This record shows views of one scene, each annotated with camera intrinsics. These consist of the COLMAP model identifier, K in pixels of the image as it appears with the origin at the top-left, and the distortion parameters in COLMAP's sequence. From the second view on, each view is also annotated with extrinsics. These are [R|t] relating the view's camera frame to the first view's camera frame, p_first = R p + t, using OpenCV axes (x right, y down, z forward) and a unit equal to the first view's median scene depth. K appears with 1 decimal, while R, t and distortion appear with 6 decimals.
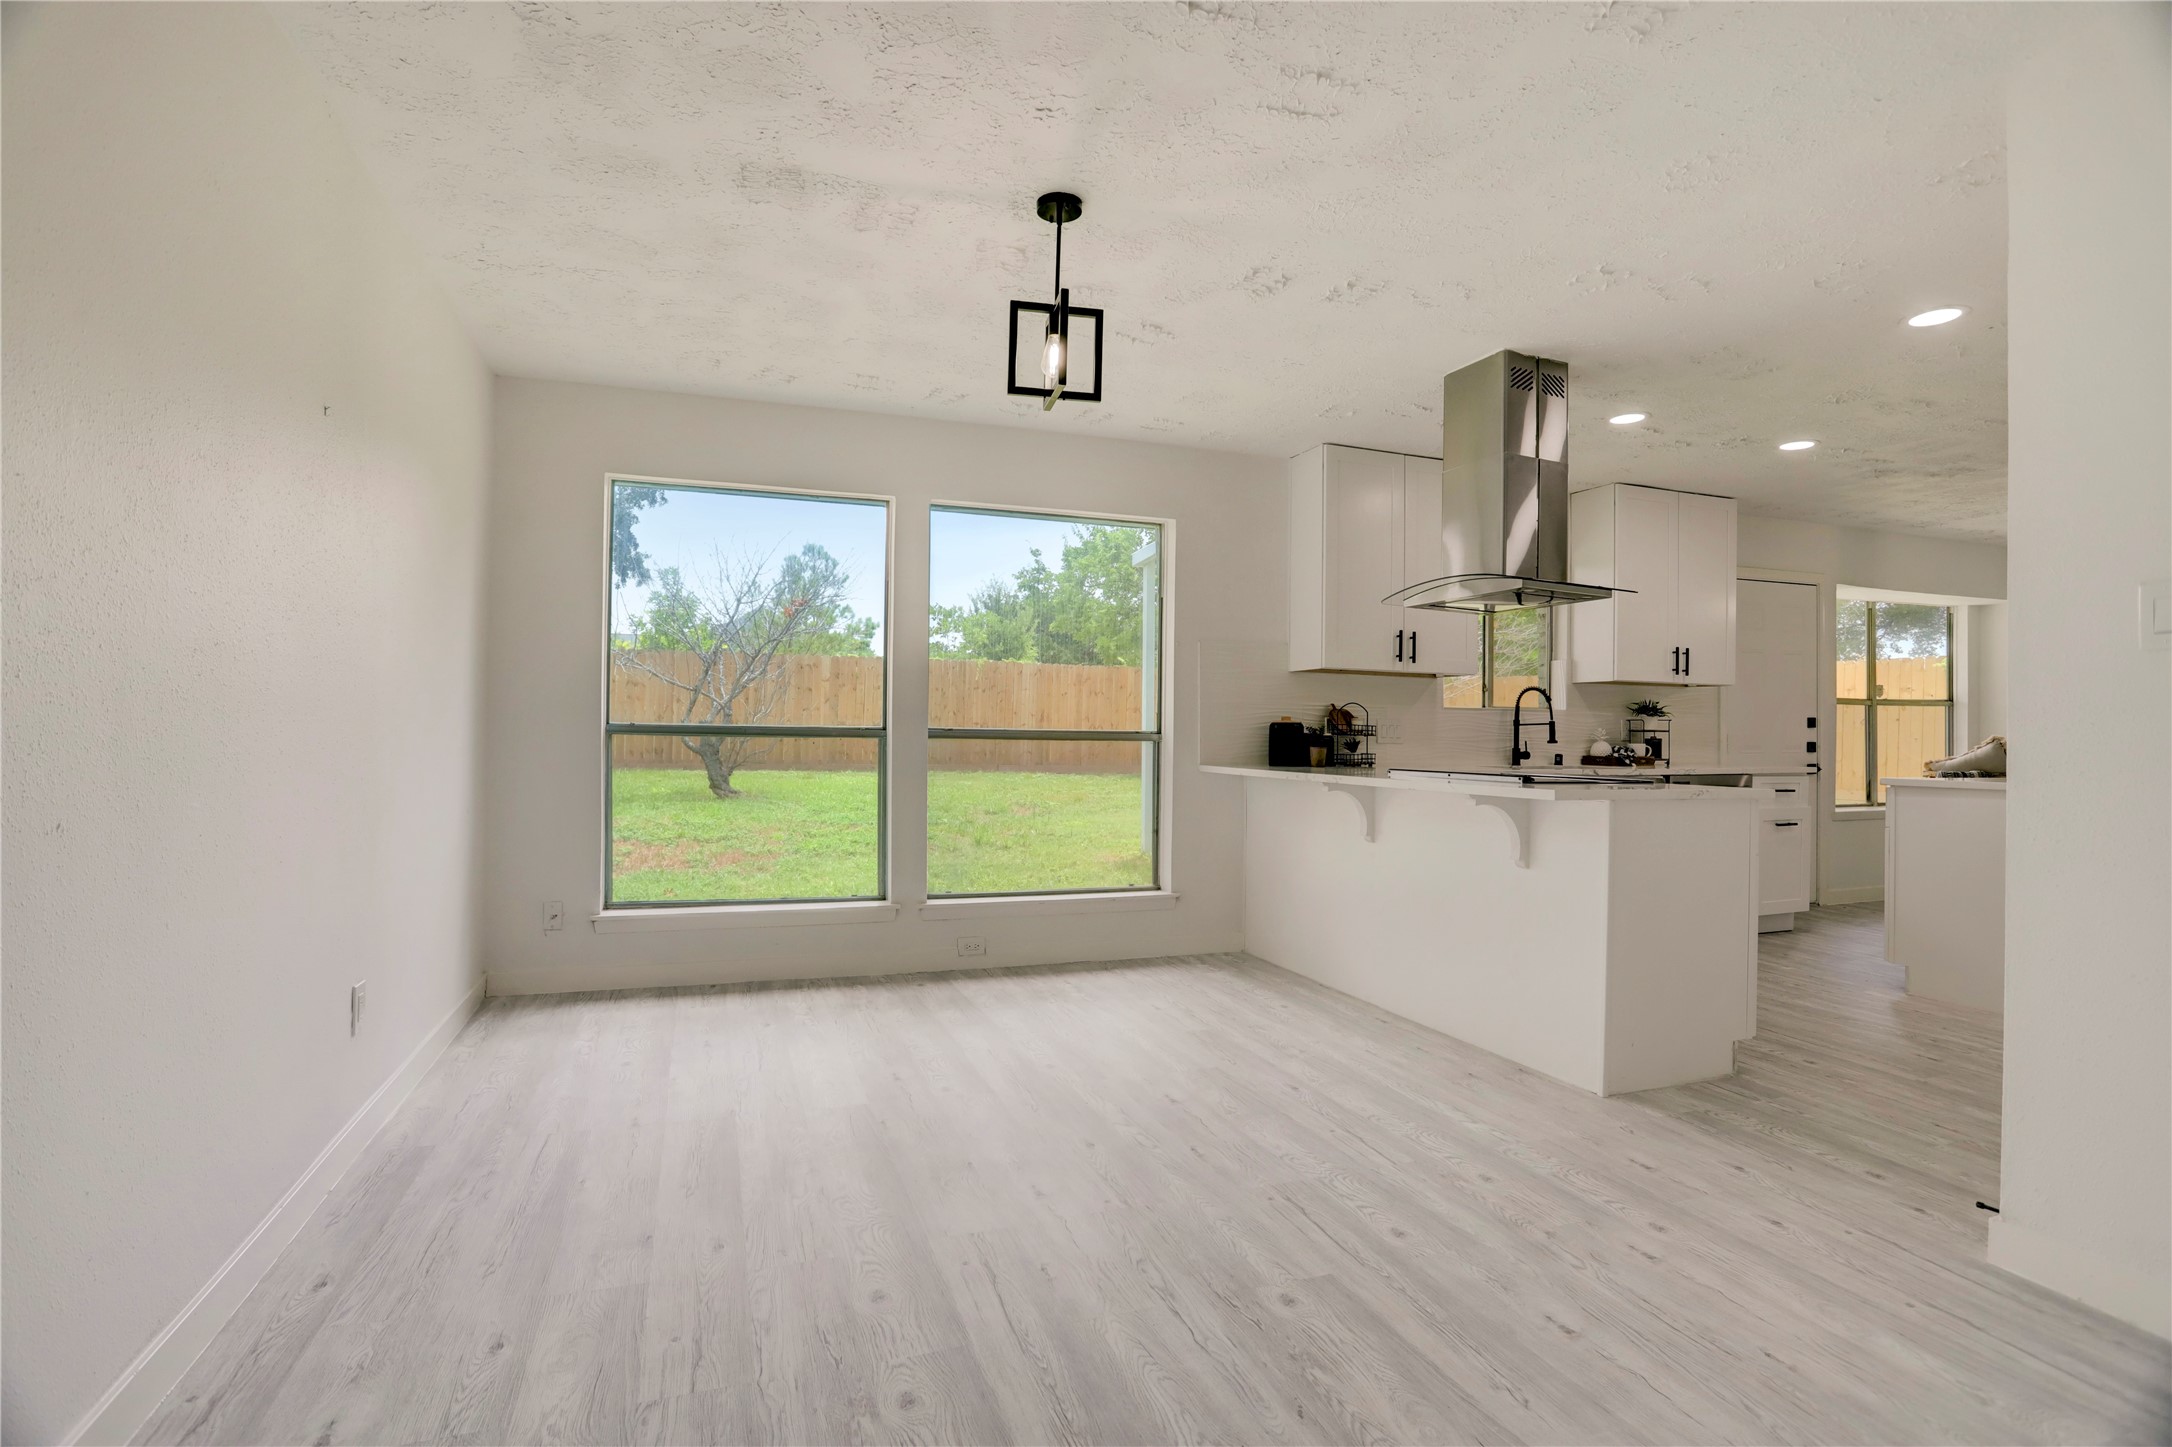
lens RADIAL K [[1065.1, 0, 1079.1], [0, 1065.1, 738.8], [0, 0, 1]] dist [-0.034808, 0.009018]
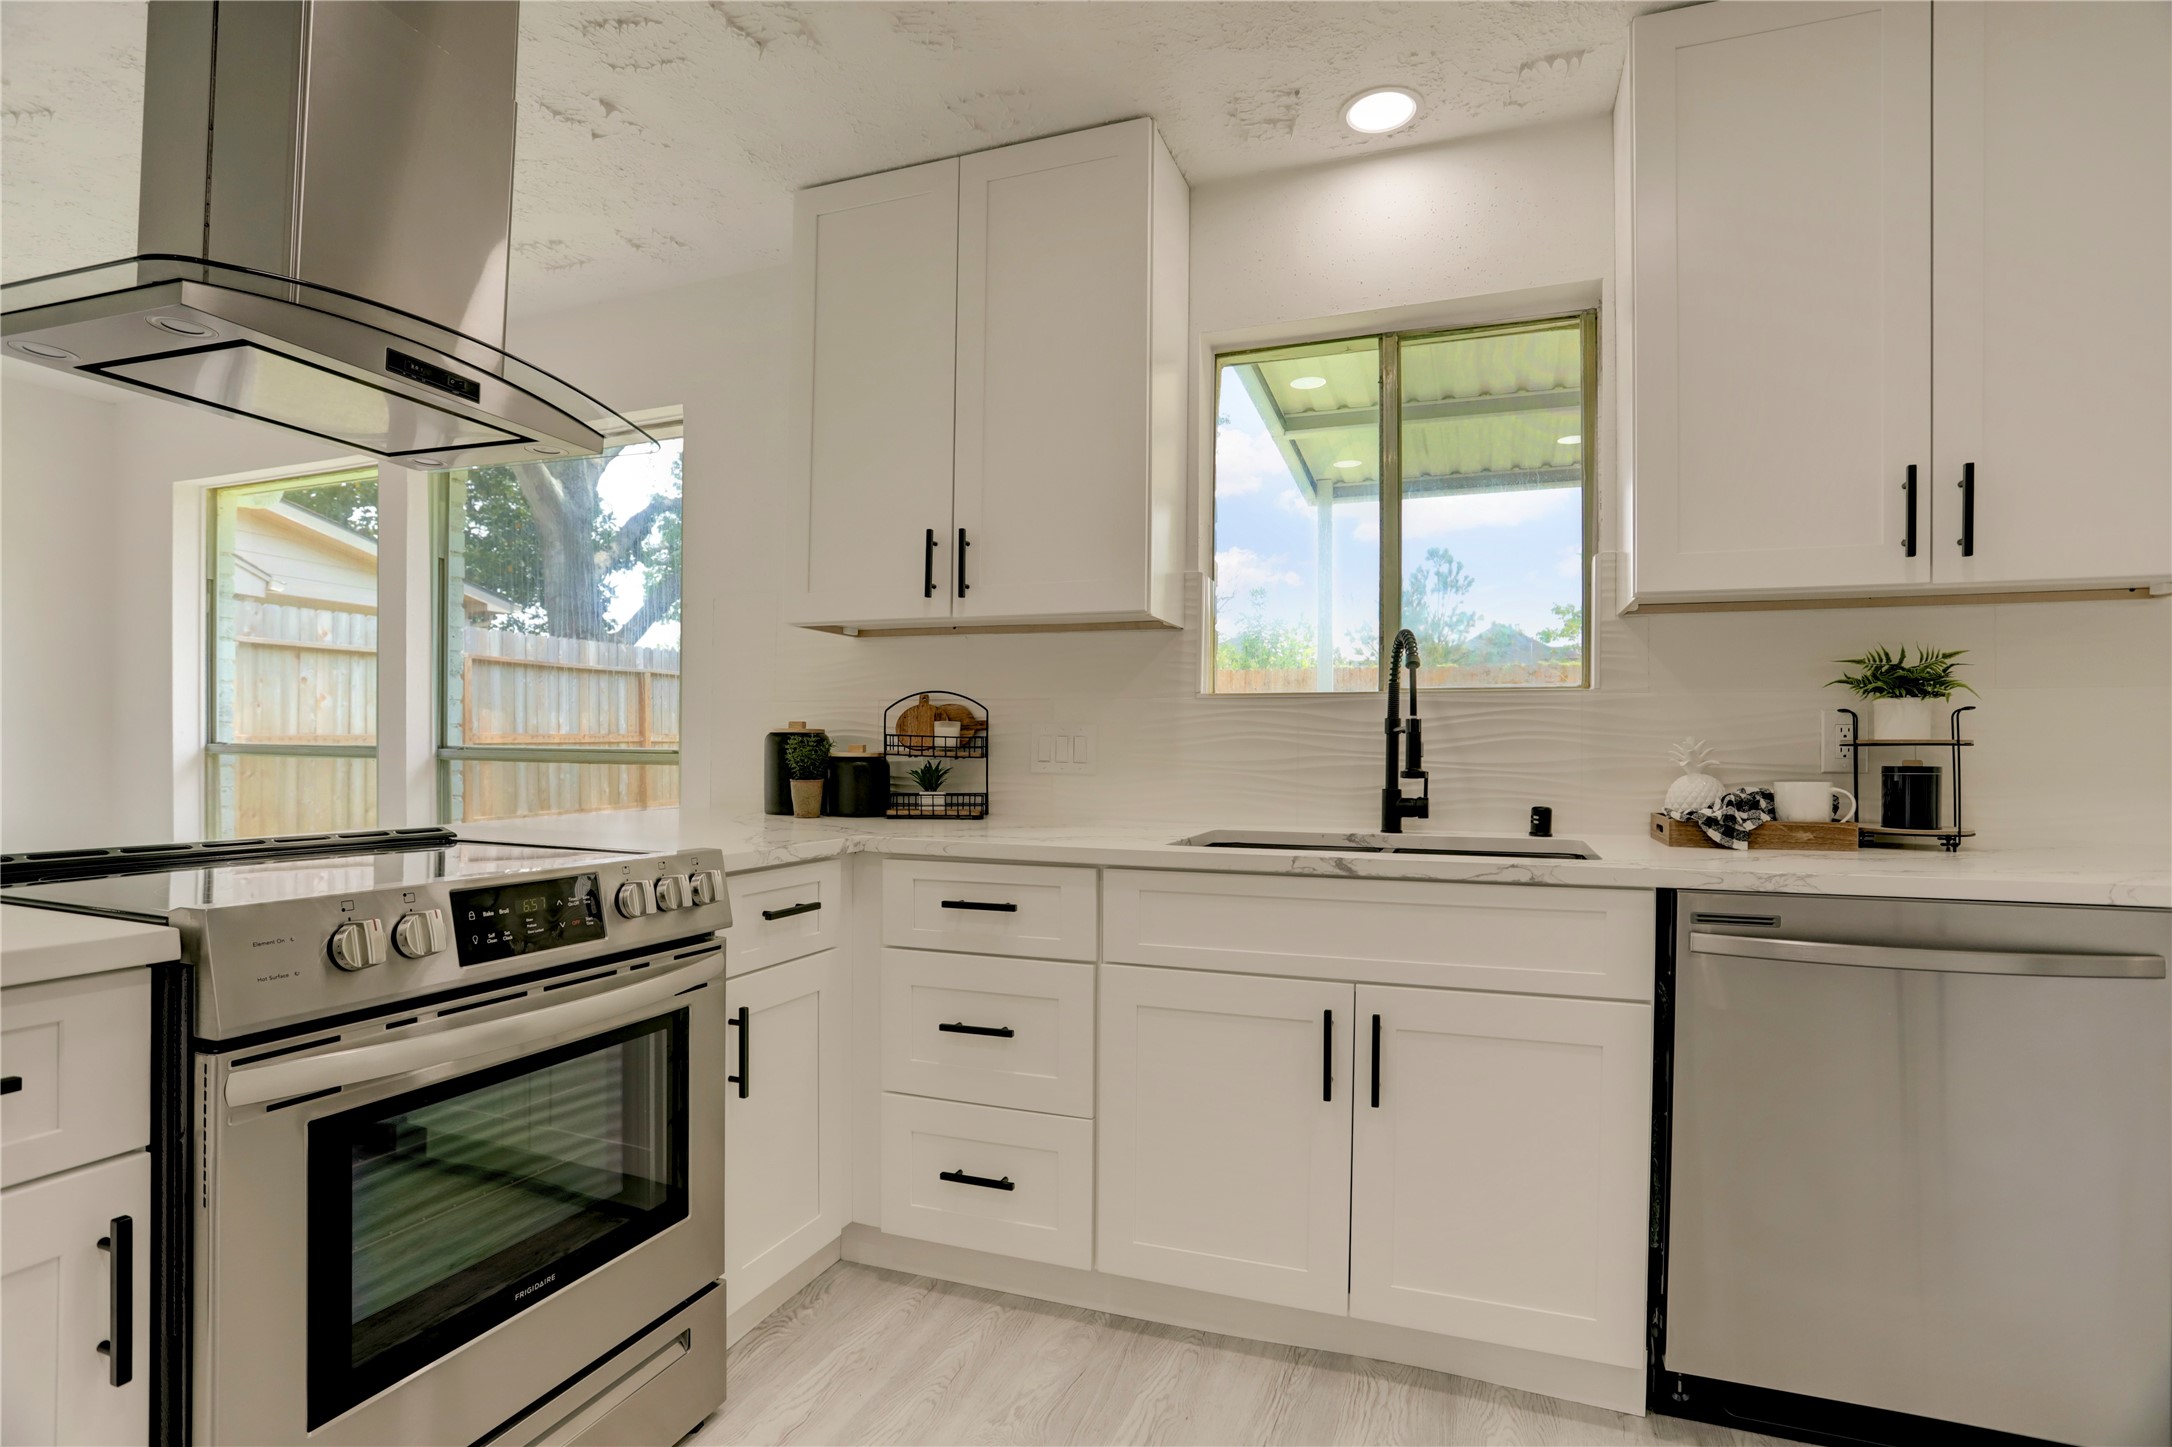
lens RADIAL K [[1065.1, 0, 1072.9], [0, 1065.1, 746.4], [0, 0, 1]] dist [-0.034808, 0.009018]
pose [[0.753177, -0.001391, -0.657816, 0.561019], [-0.000394, 0.999997, -0.002567, -0.005692], [0.657817, 0.002193, 0.753174, 0.593092]]
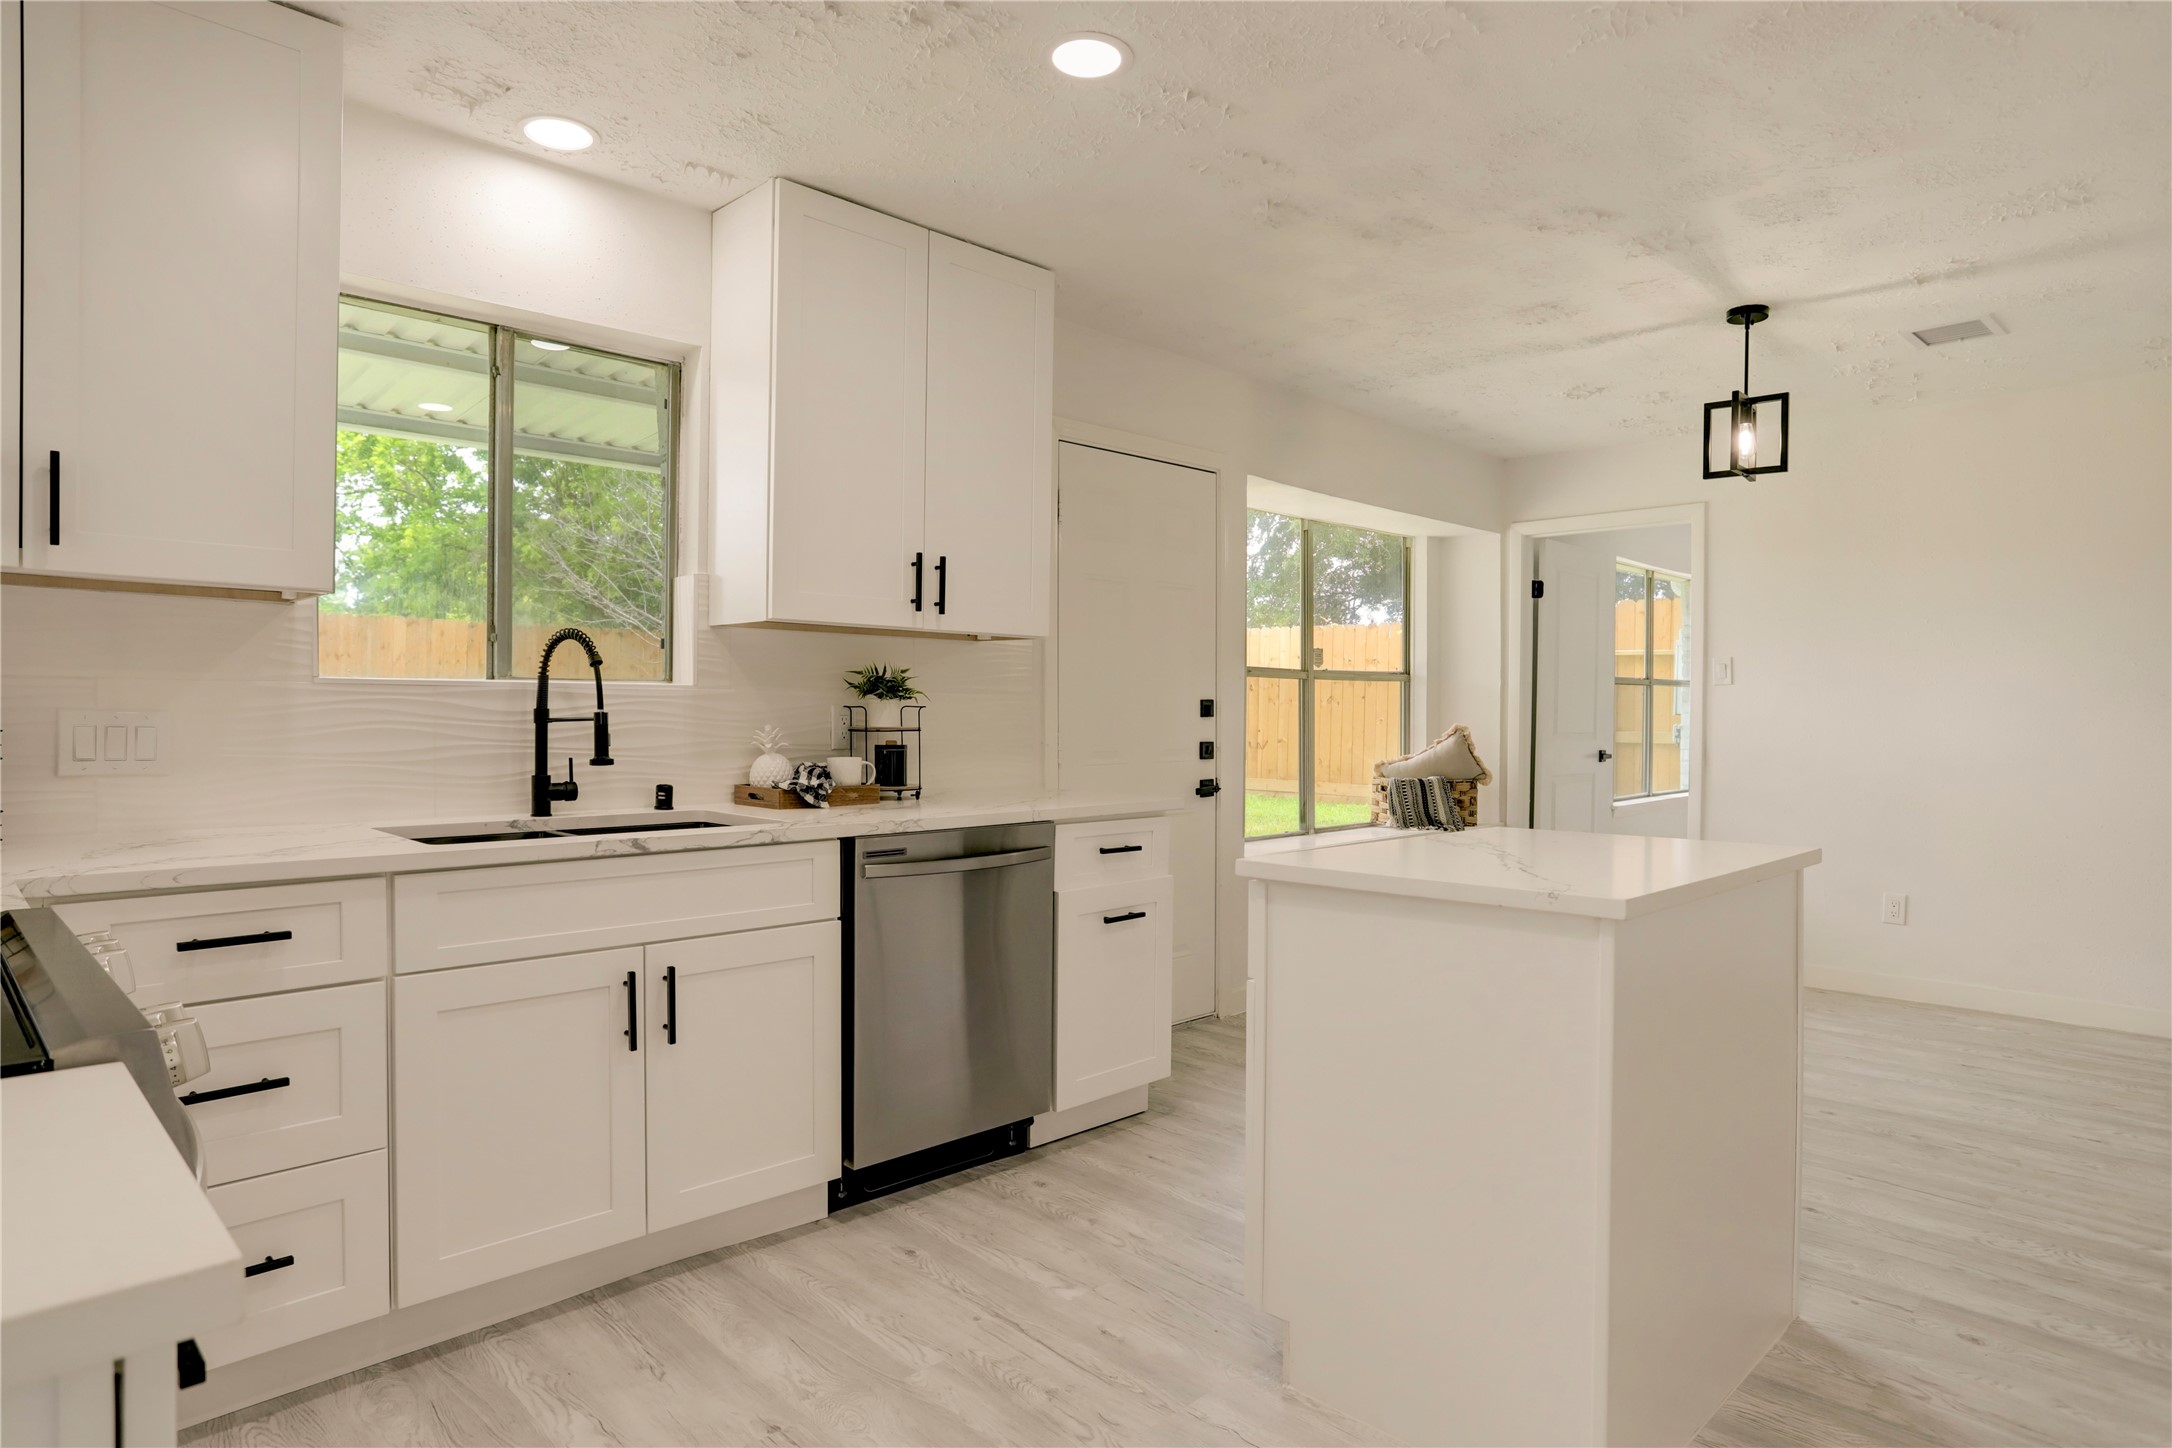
lens RADIAL K [[1269.6, 0, 1065.4], [0, 1269.6, 714.1], [0, 0, 1]] dist [-0.027464, 0.013304]
pose [[0.911071, -0.000410, 0.412250, 0.377901], [-0.001370, 0.999991, 0.004024, -0.016936], [-0.412248, -0.004231, 0.911062, 0.438209]]
